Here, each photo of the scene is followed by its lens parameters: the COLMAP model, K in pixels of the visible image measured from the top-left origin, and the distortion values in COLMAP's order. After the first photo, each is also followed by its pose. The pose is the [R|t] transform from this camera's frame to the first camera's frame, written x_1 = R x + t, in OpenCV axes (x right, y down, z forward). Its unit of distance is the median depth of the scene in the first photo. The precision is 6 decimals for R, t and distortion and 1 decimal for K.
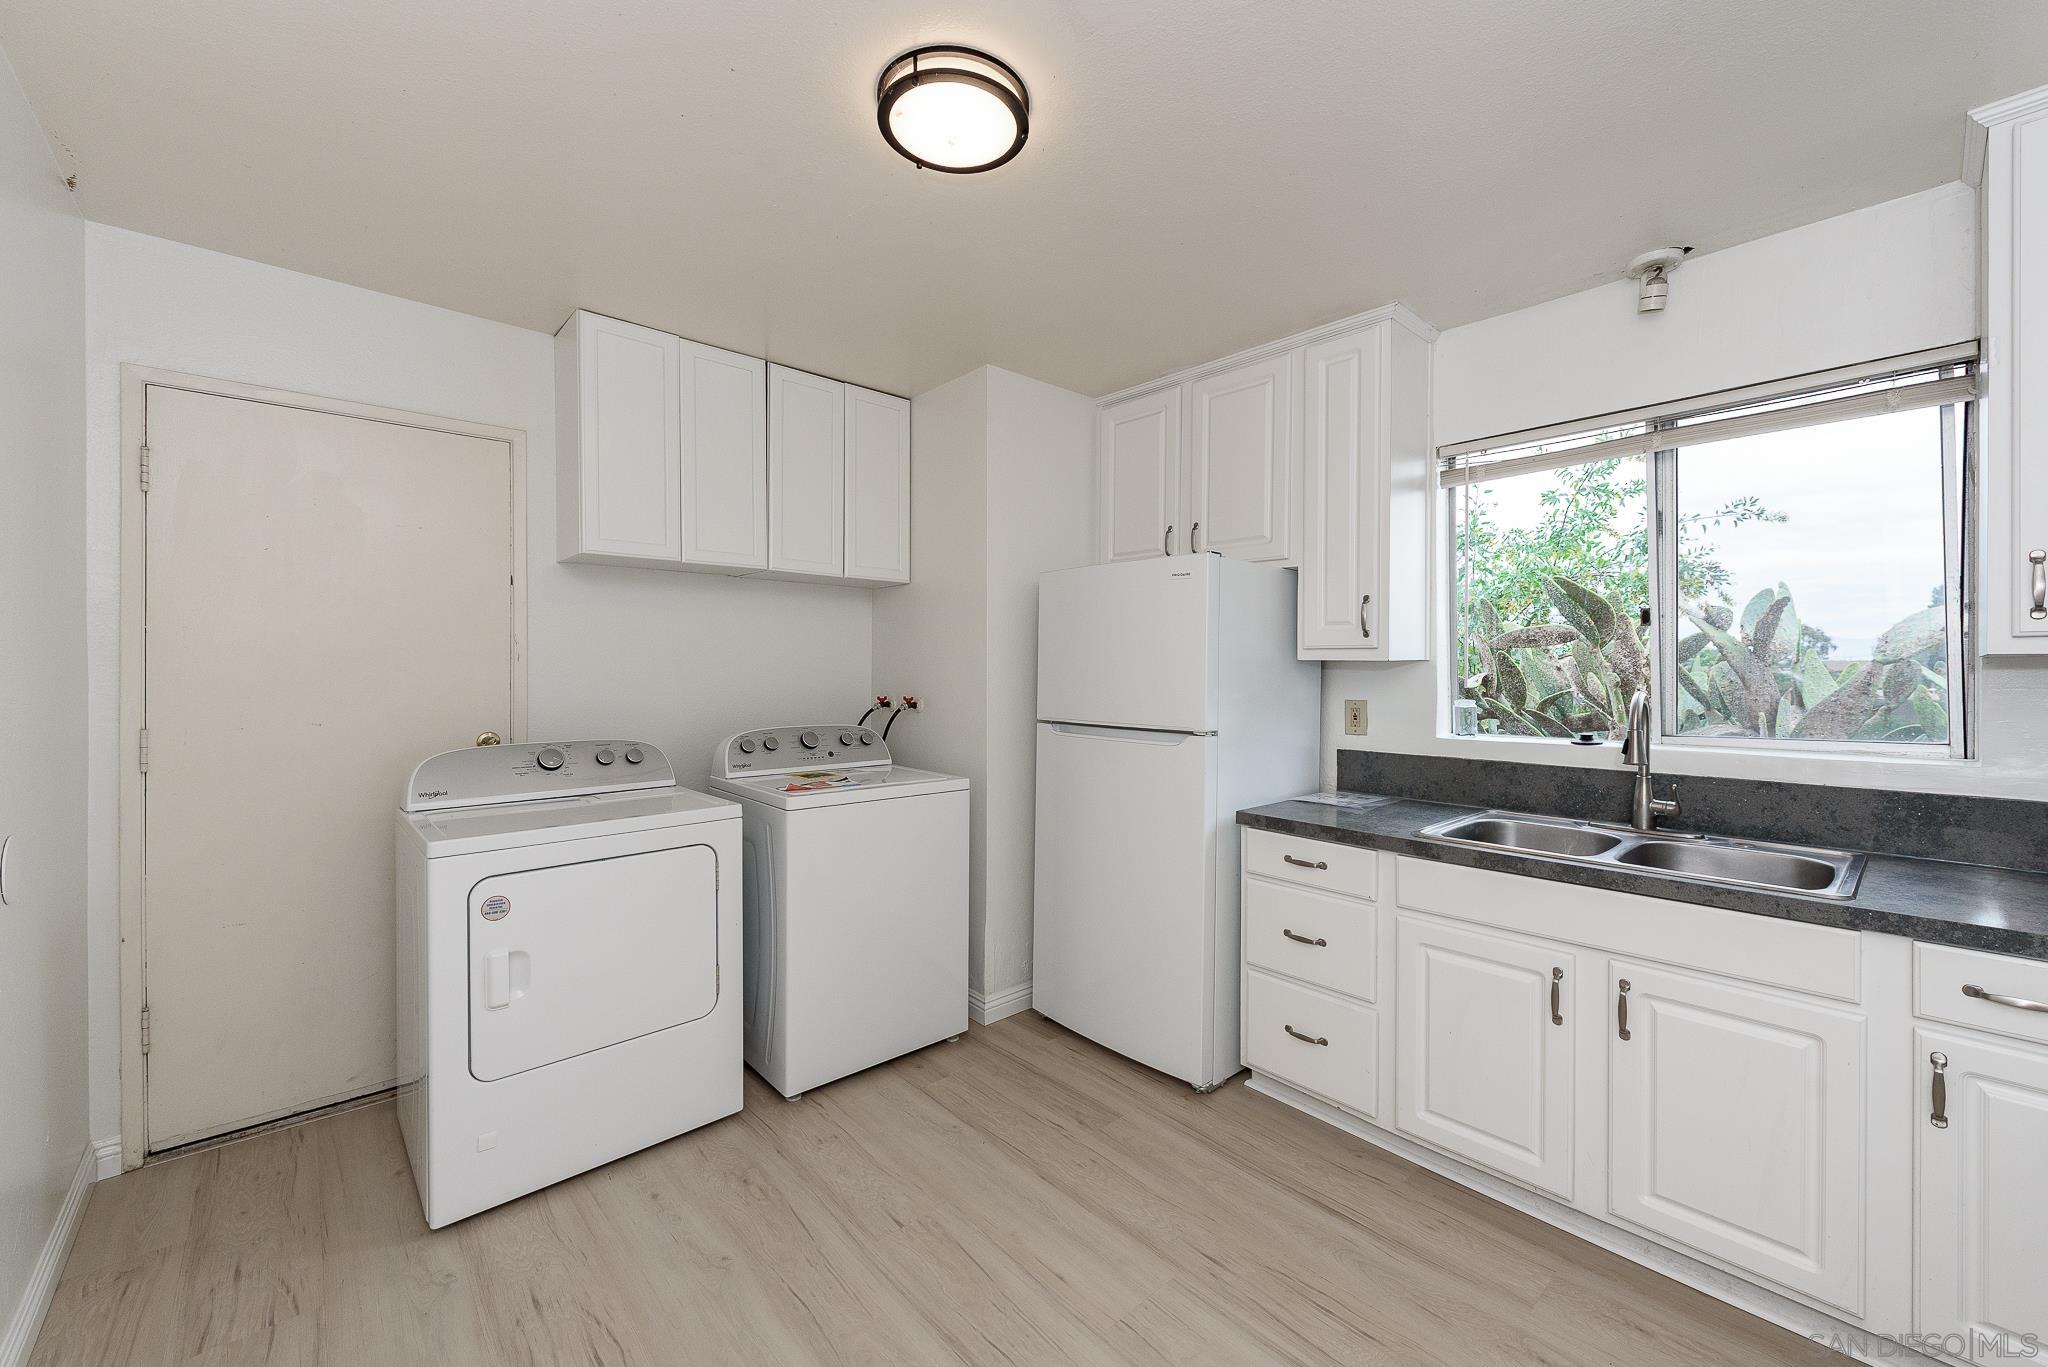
lens RADIAL K [[838.0, 0, 1034.5], [0, 838.0, 677.5], [0, 0, 1]] dist [-0.000965, -0.000236]
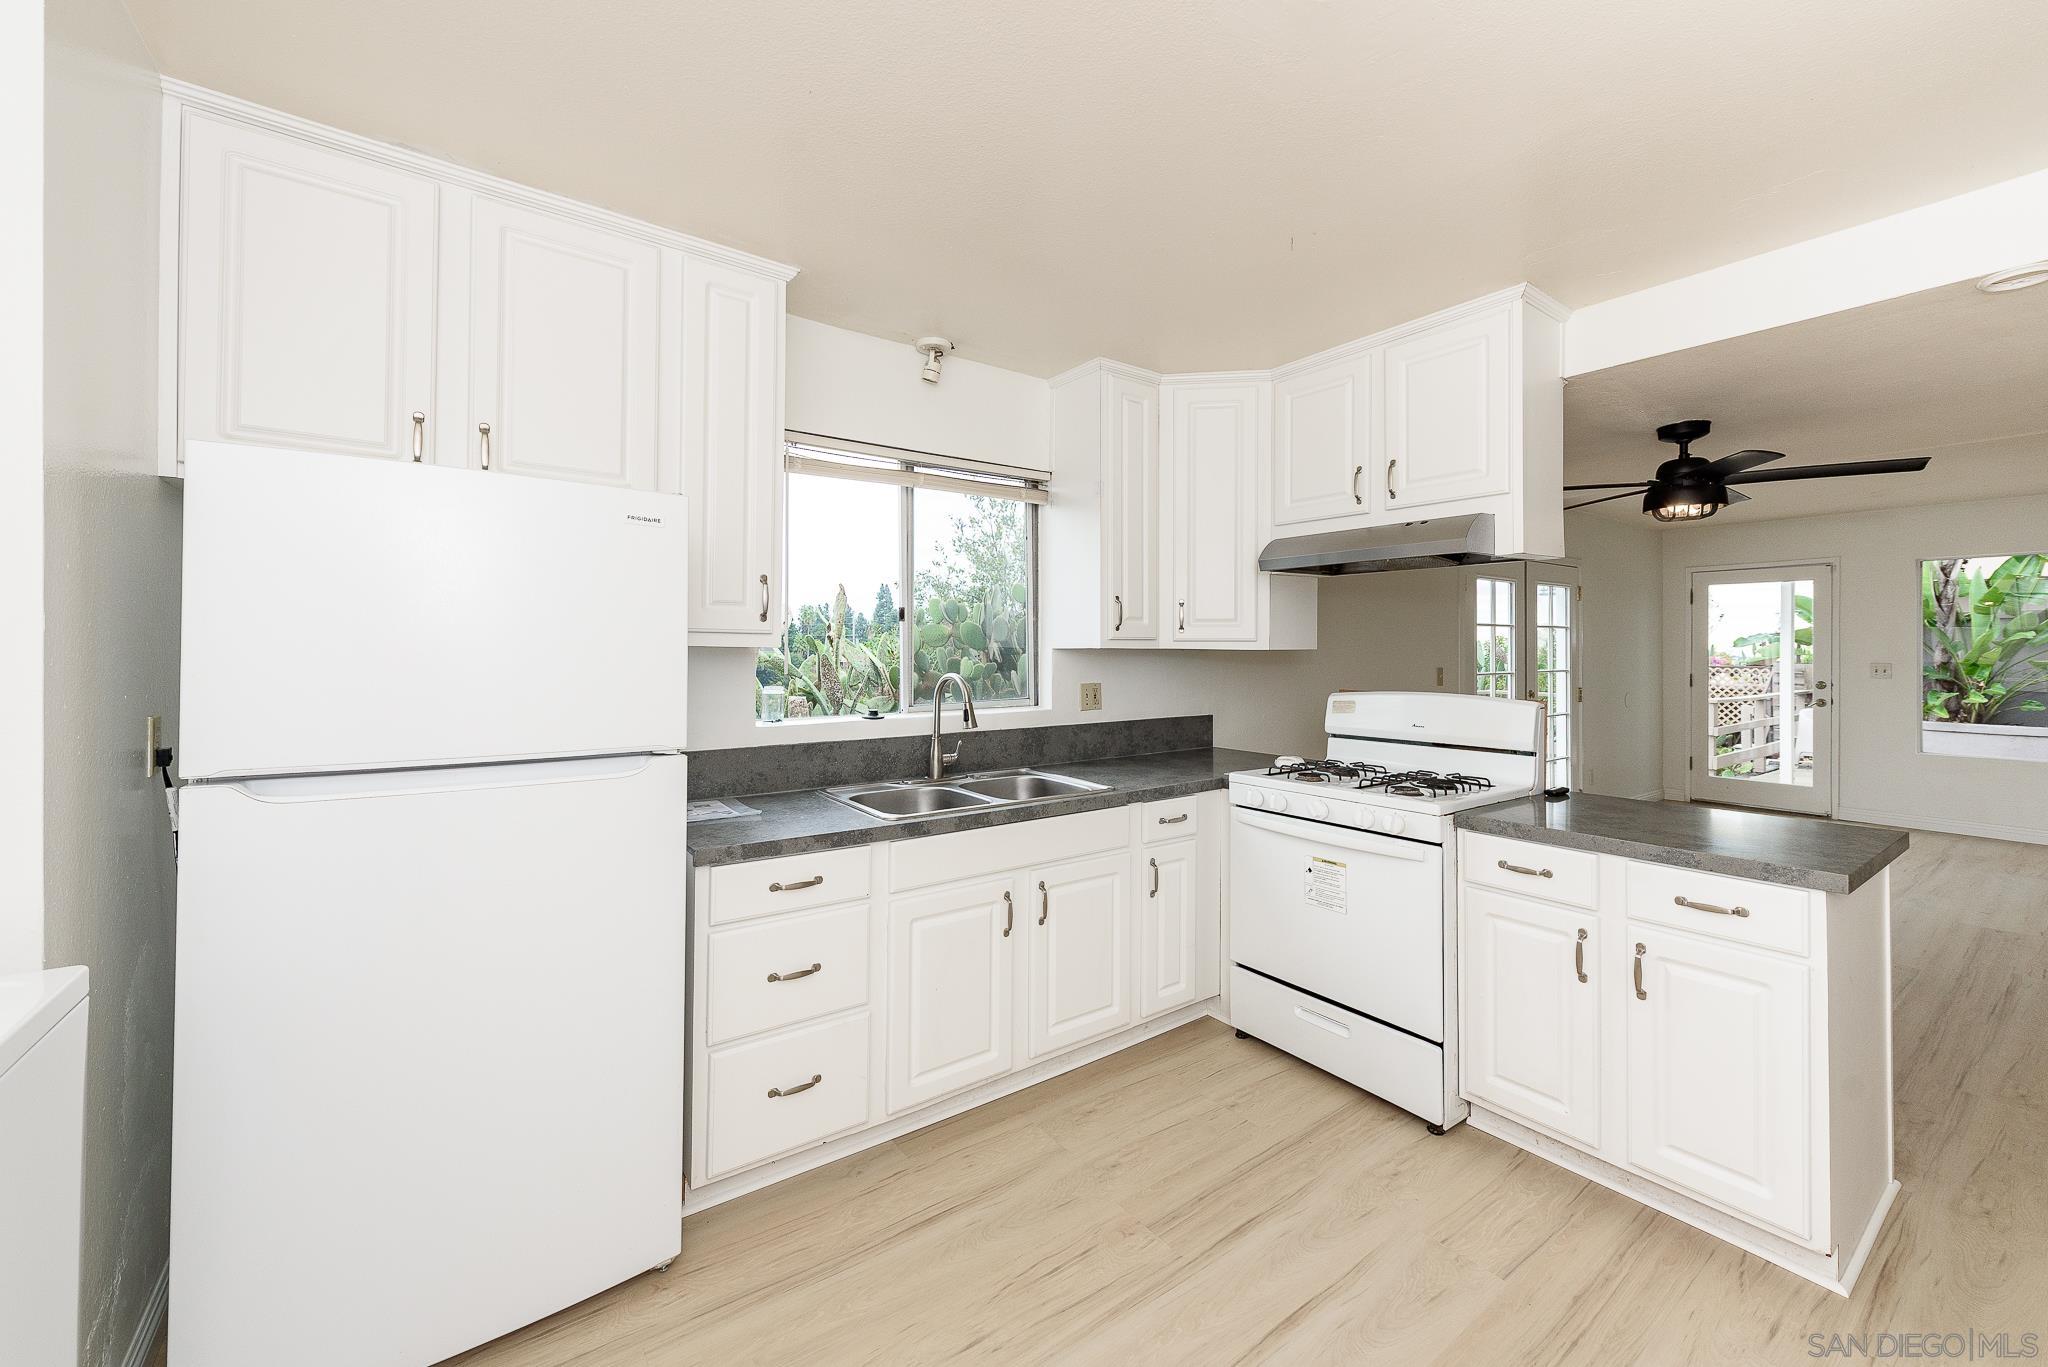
lens RADIAL K [[839.4, 0, 1038.8], [0, 839.4, 644.1], [0, 0, 1]] dist [-0.001015, -0.000014]
pose [[0.064619, 0.002976, 0.997906, -0.560767], [0.005432, 0.999980, -0.003334, -0.022377], [-0.997895, 0.005636, 0.064601, 0.750720]]
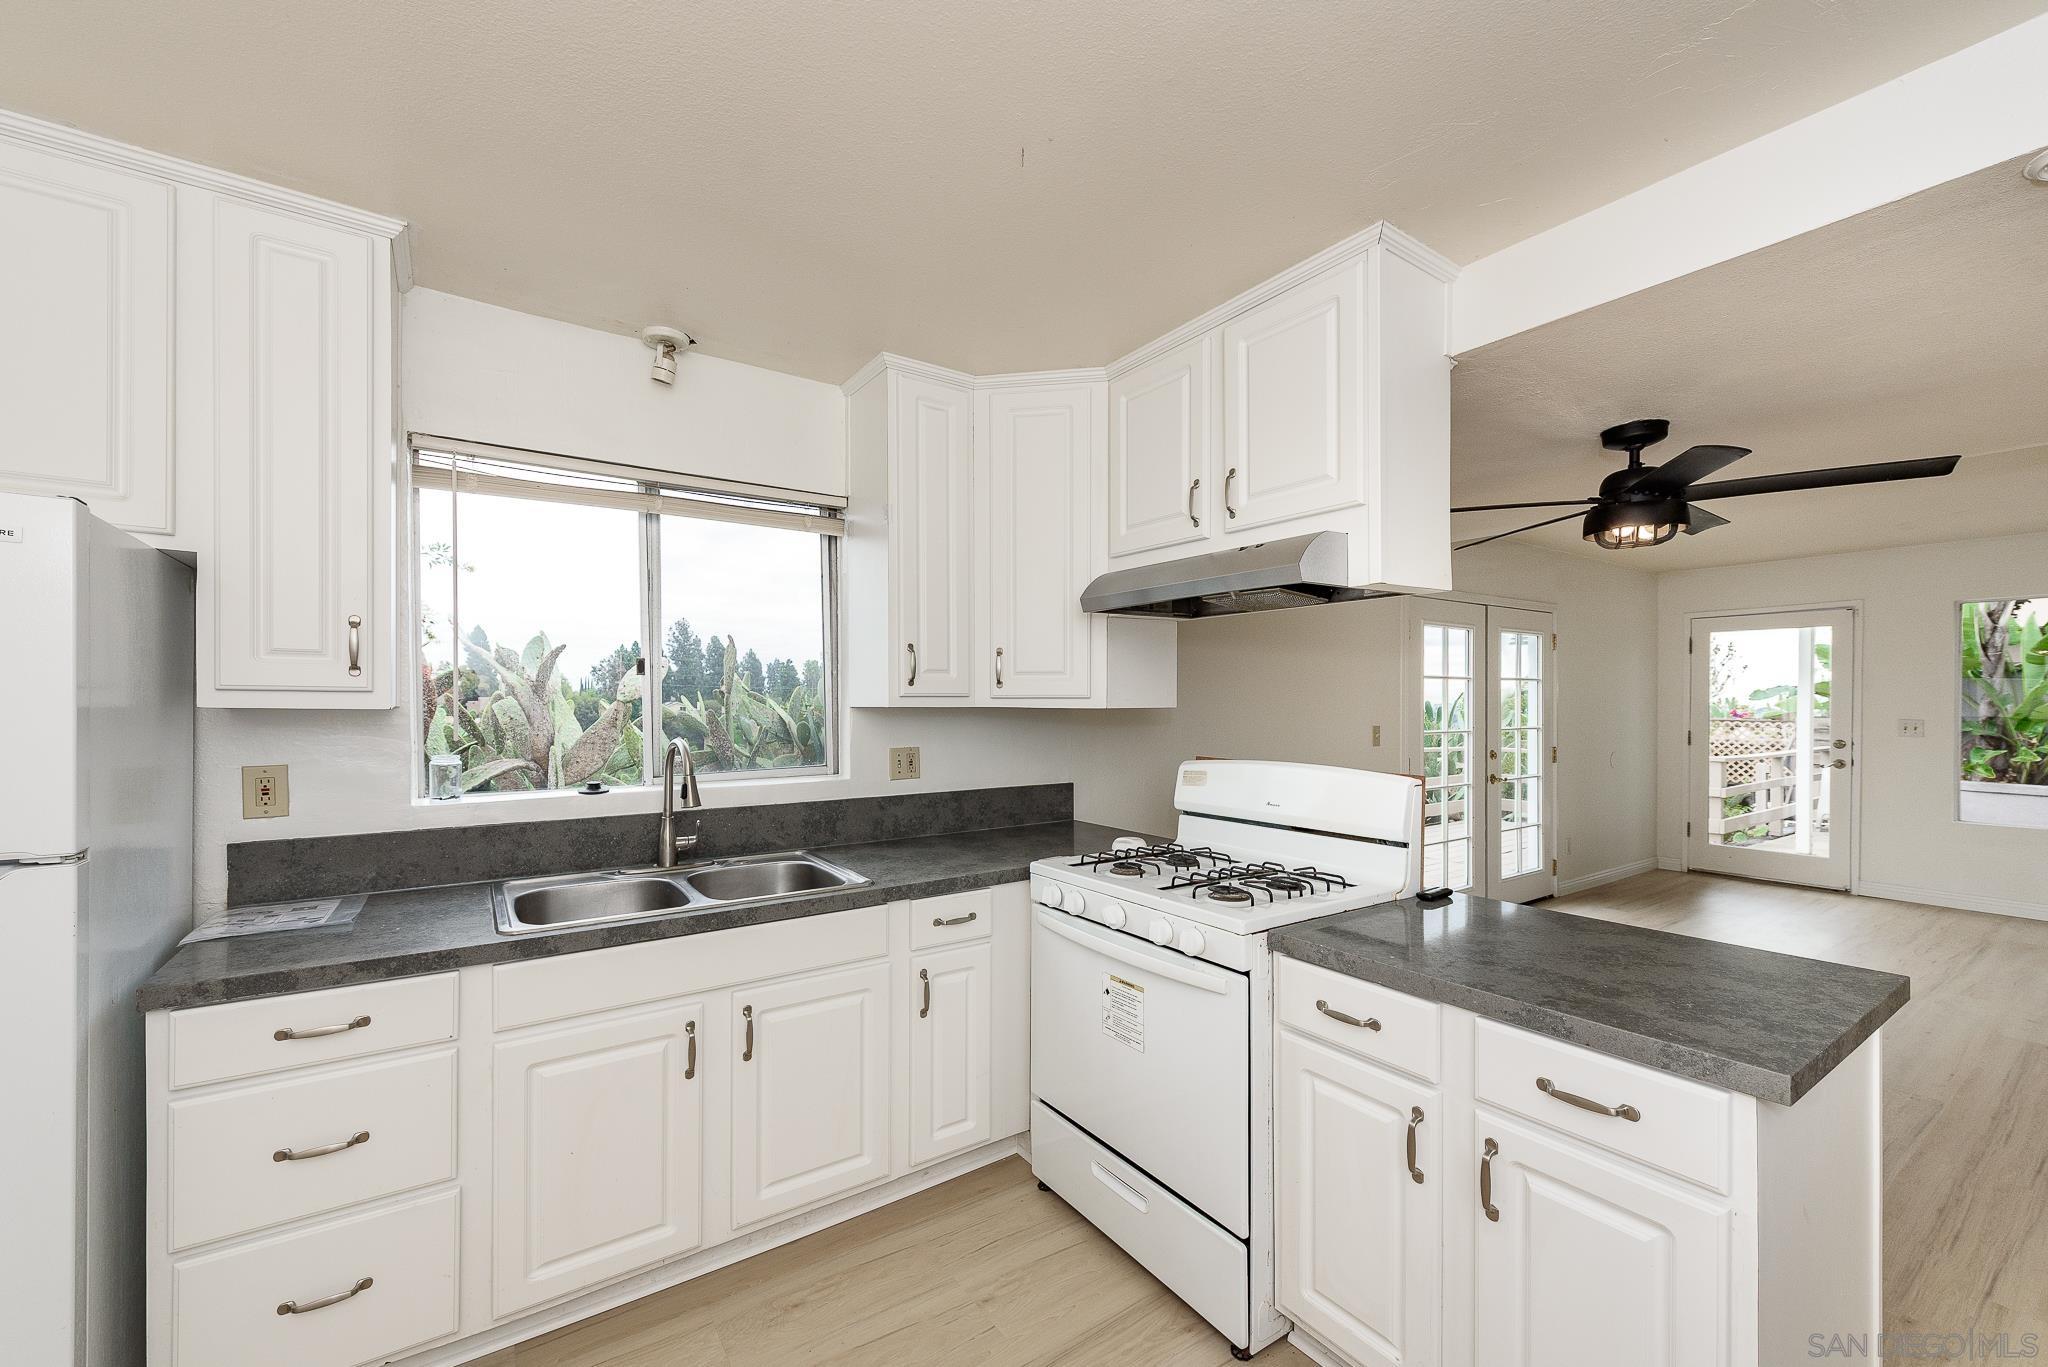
lens RADIAL K [[812.4, 0, 1013.6], [0, 812.4, 704.3], [0, 0, 1]] dist [0.000563, -0.000466]
pose [[0.119881, -0.006469, 0.992767, -0.246917], [0.006442, 0.999963, 0.005738, -0.028870], [-0.992767, 0.005707, 0.119919, 0.432703]]
